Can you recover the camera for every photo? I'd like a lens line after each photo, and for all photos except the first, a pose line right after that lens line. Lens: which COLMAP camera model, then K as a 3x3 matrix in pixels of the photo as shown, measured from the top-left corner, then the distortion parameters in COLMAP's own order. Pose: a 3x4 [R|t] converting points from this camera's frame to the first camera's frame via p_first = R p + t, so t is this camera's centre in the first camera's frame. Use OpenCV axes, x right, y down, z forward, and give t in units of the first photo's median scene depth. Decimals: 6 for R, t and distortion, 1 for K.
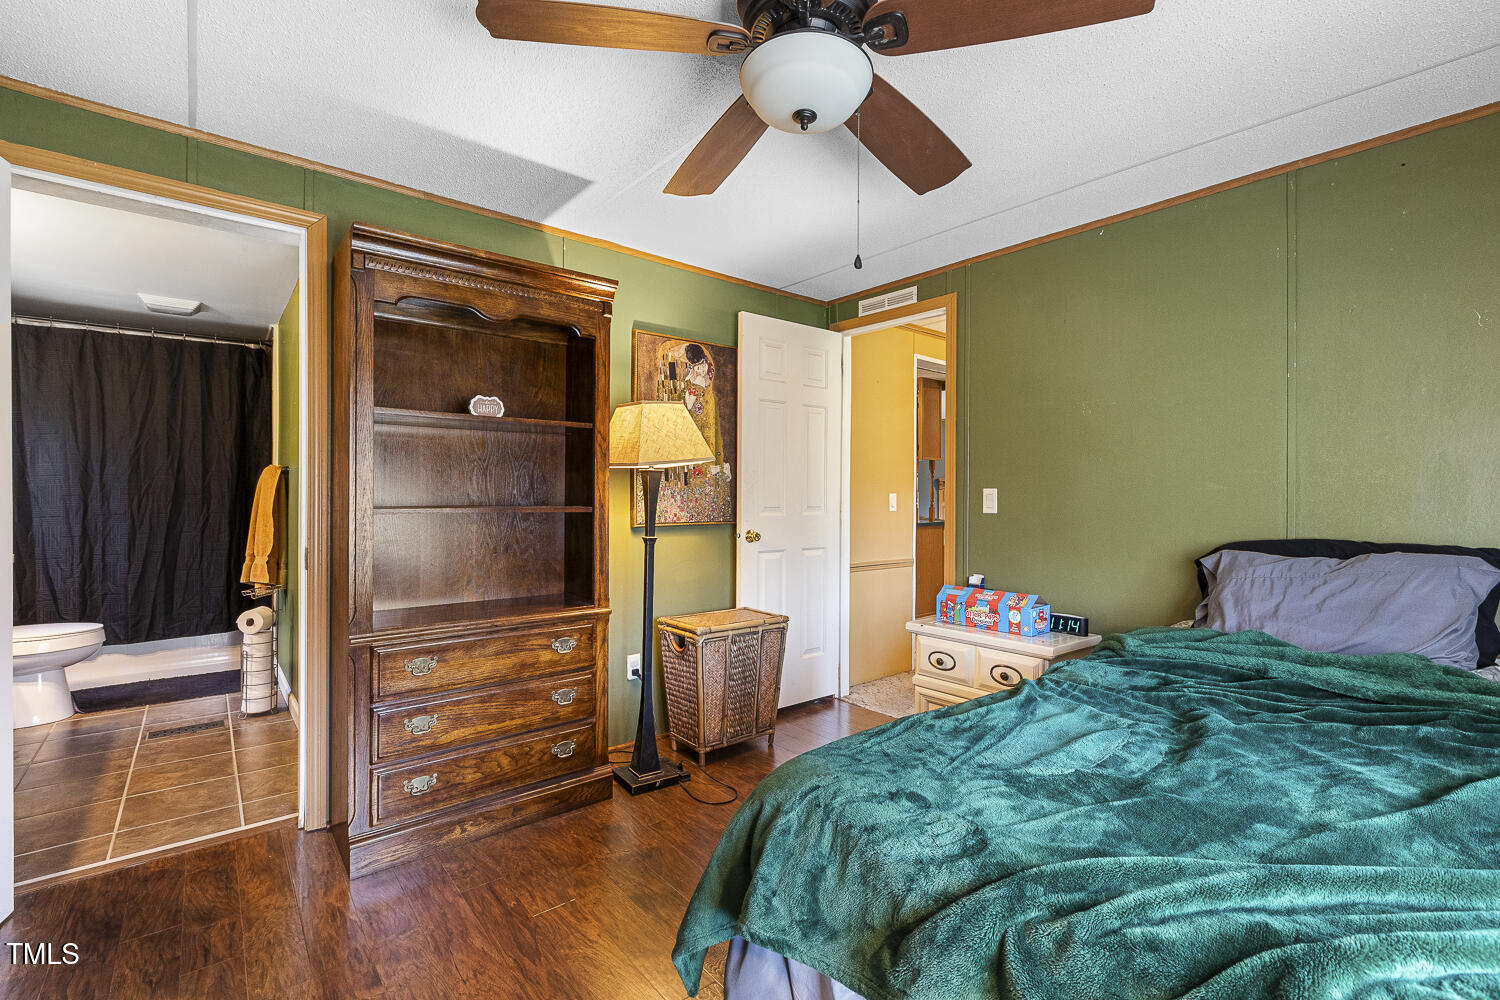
lens RADIAL K [[663.5, 0, 742.4], [0, 663.5, 497.6], [0, 0, 1]] dist [0.000177, -0.000206]
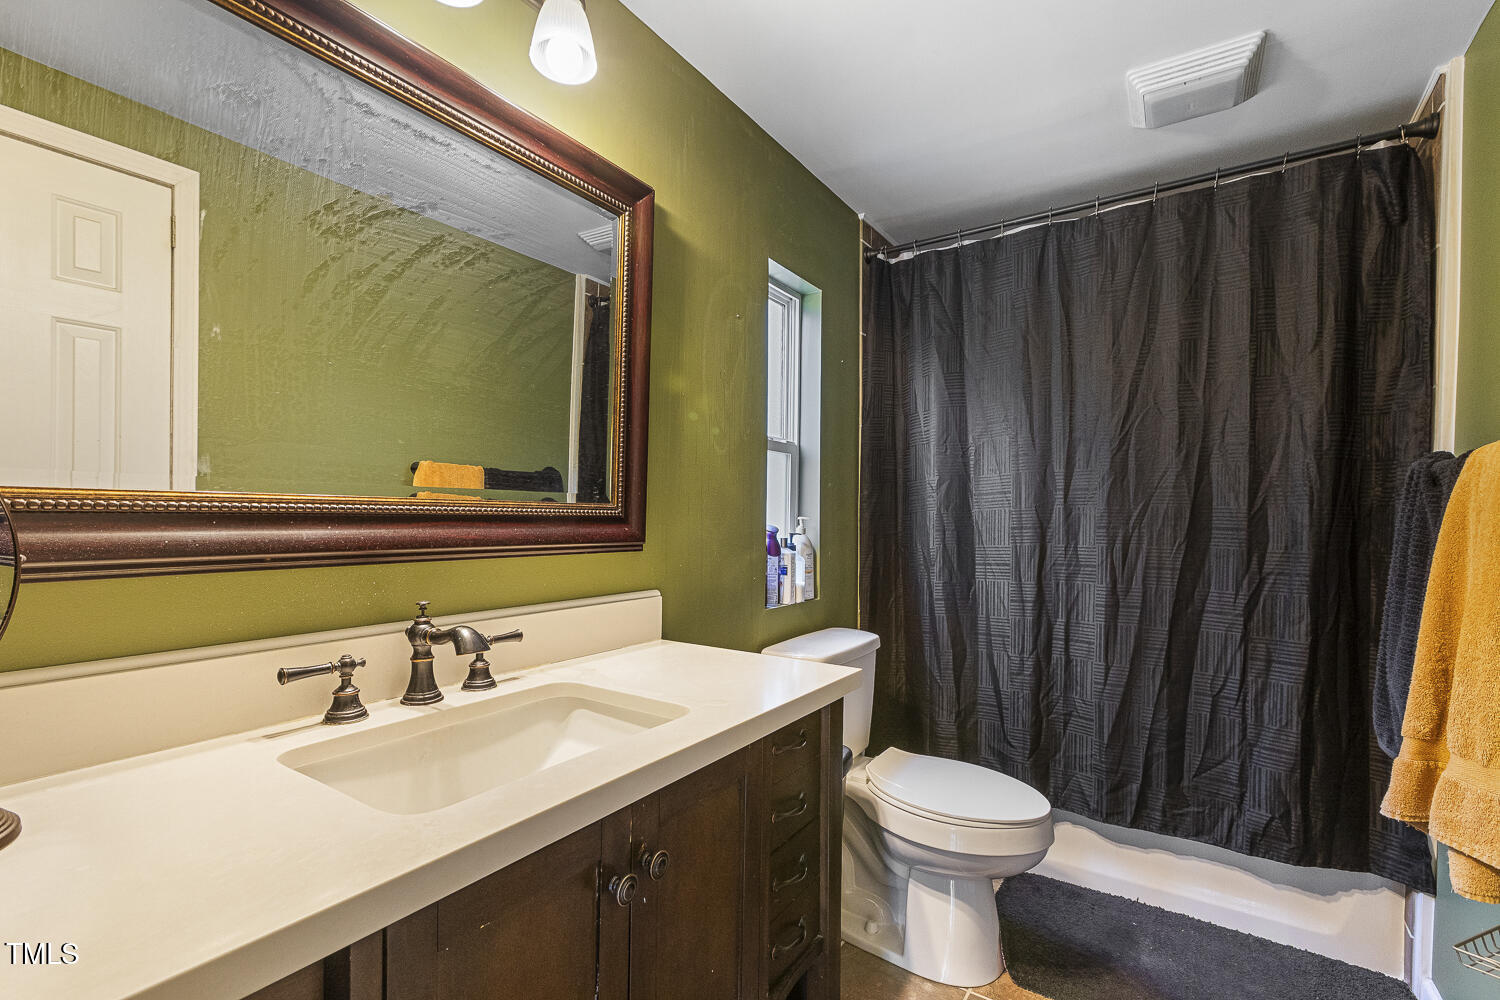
lens RADIAL K [[675.9, 0, 748.8], [0, 675.9, 518.5], [0, 0, 1]] dist [0.000313, -0.000691]
pose [[0.287073, 0.005029, -0.957896, -0.503558], [-0.017481, 0.999847, 0.000010, -0.007061], [0.957749, 0.016743, 0.287117, 0.581919]]
